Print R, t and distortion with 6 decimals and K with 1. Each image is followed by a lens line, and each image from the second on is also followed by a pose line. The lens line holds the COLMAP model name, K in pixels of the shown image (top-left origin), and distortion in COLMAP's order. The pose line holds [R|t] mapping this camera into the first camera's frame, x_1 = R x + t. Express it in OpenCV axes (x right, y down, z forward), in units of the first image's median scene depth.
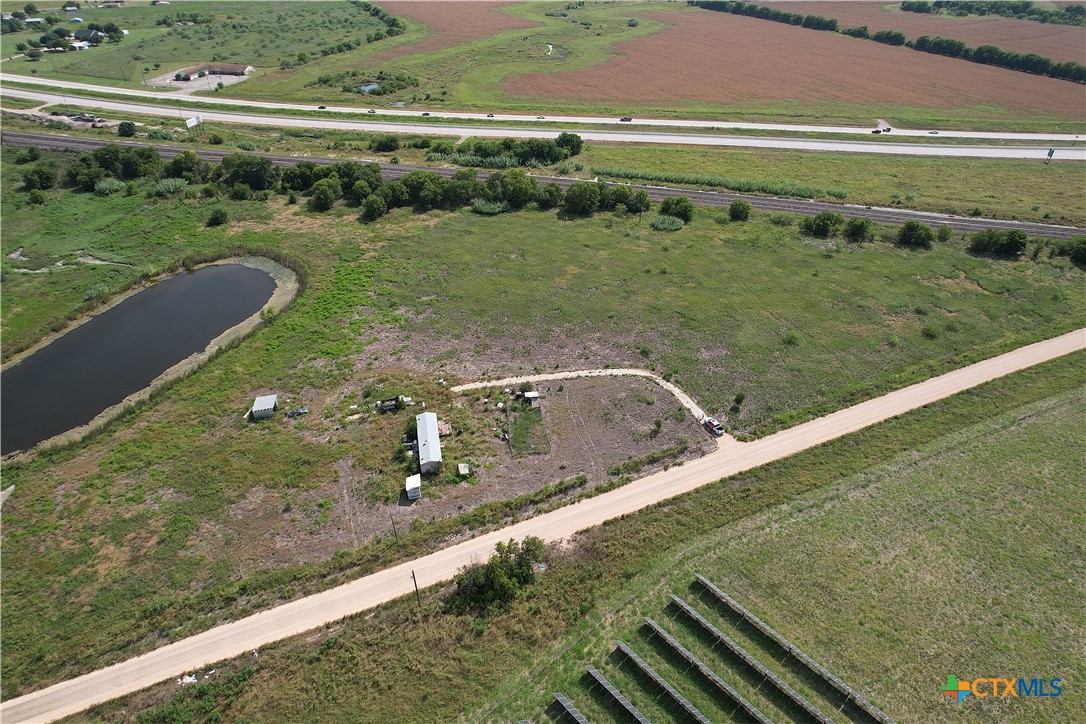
lens RADIAL K [[691.5, 0, 540.3], [0, 691.5, 369.7], [0, 0, 1]] dist [-0.074735, 0.066506]
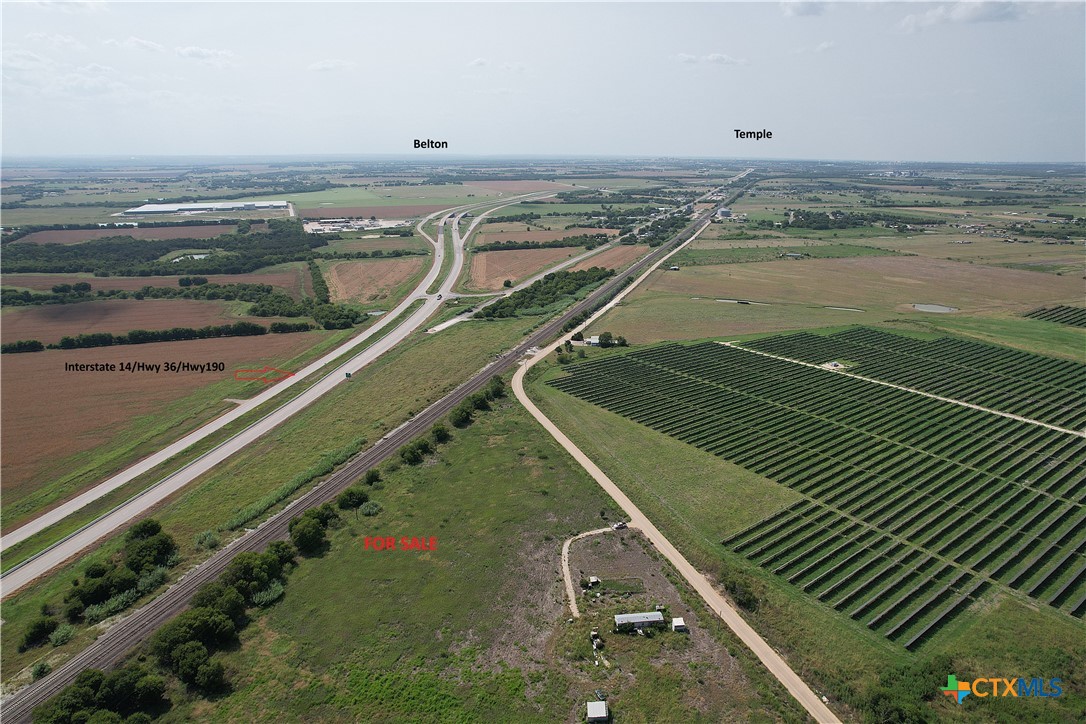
lens RADIAL K [[691.5, 0, 540.3], [0, 691.5, 369.7], [0, 0, 1]] dist [-0.074735, 0.066506]
pose [[0.075469, -0.297982, 0.951584, -1.190886], [0.573303, 0.793773, 0.203096, -0.635833], [-0.815860, 0.530219, 0.230739, 0.402464]]
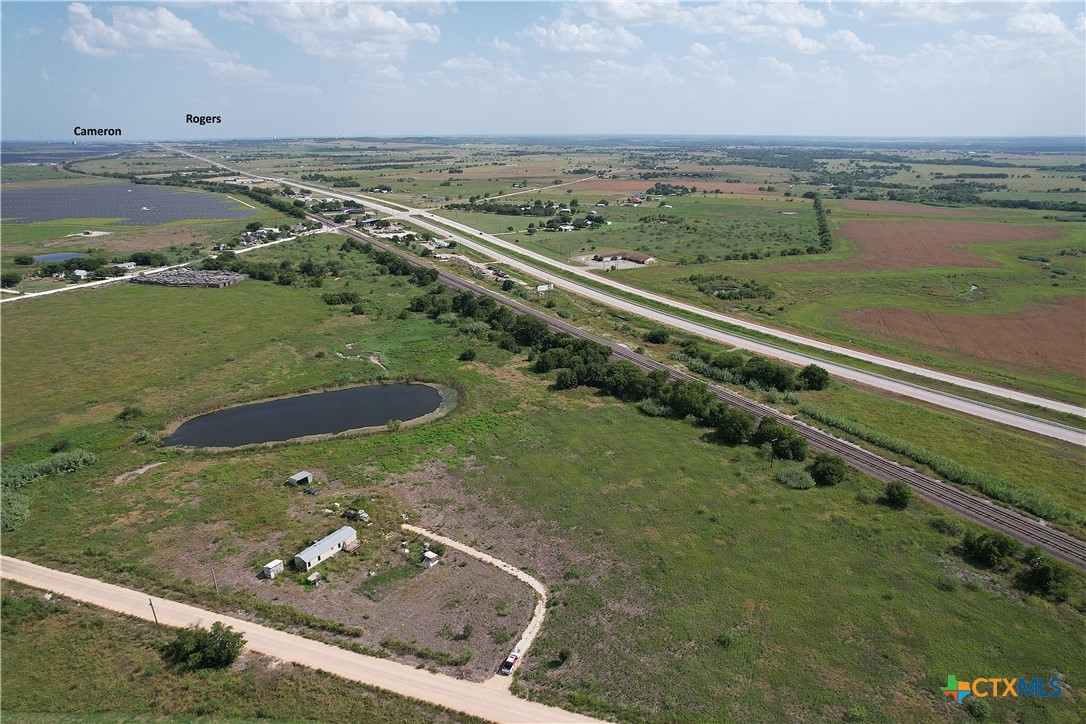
lens RADIAL K [[691.5, 0, 540.3], [0, 691.5, 369.7], [0, 0, 1]] dist [-0.074735, 0.066506]
pose [[0.720004, 0.235026, -0.652961, 0.615016], [-0.403540, 0.907267, -0.118414, -0.138609], [0.564579, 0.348754, 0.748078, 0.183994]]
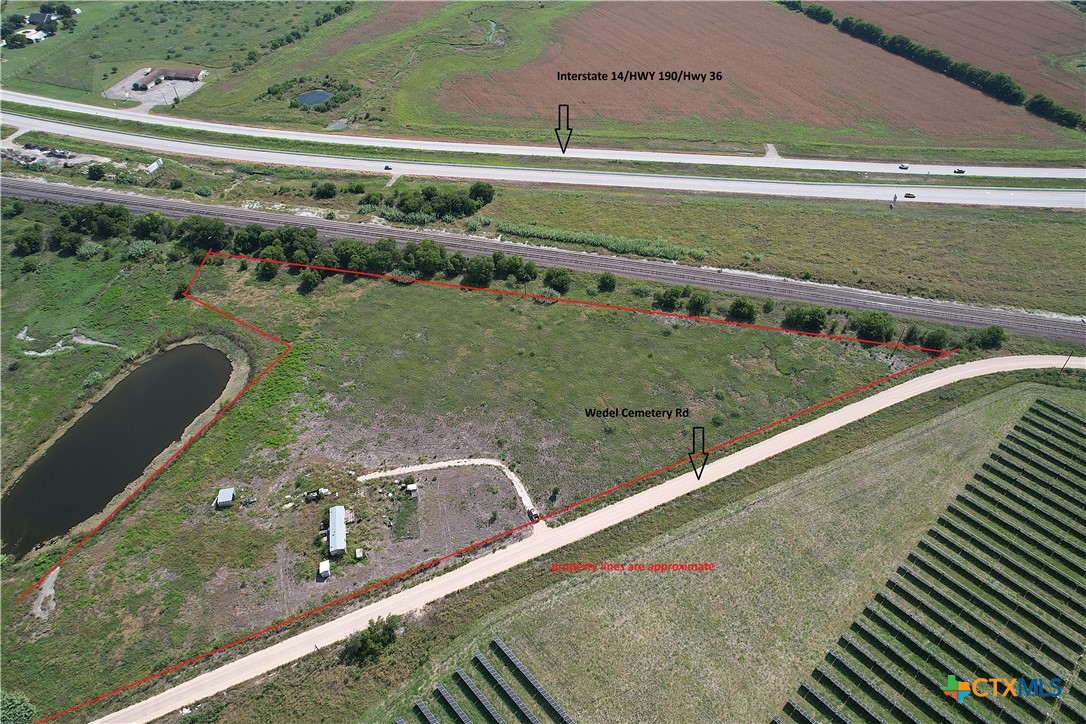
lens RADIAL K [[691.5, 0, 540.3], [0, 691.5, 369.7], [0, 0, 1]] dist [-0.074735, 0.066506]
pose [[0.999825, -0.018116, 0.004642, 0.212154], [0.017138, 0.986908, 0.160373, -0.361657], [-0.007486, -0.160265, 0.987046, -0.307510]]
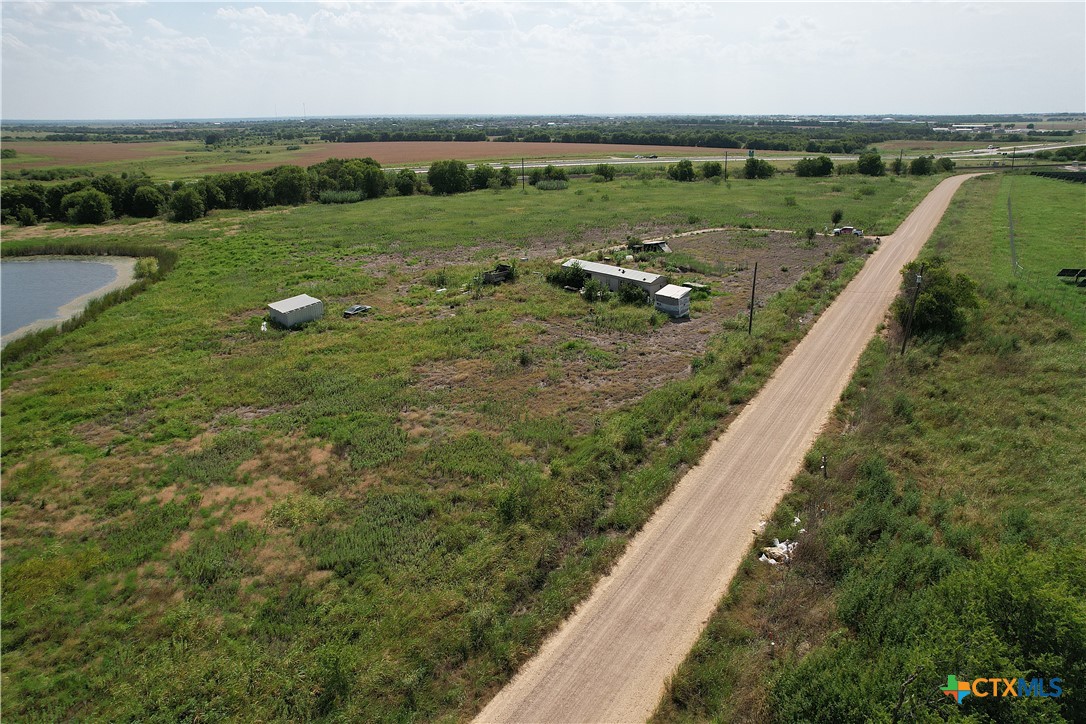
lens RADIAL K [[691.5, 0, 540.3], [0, 691.5, 369.7], [0, 0, 1]] dist [-0.074735, 0.066506]
pose [[0.833720, -0.189009, 0.518832, -0.453828], [0.316438, 0.933546, -0.168402, 0.215748], [-0.452524, 0.304578, 0.838126, 0.396301]]
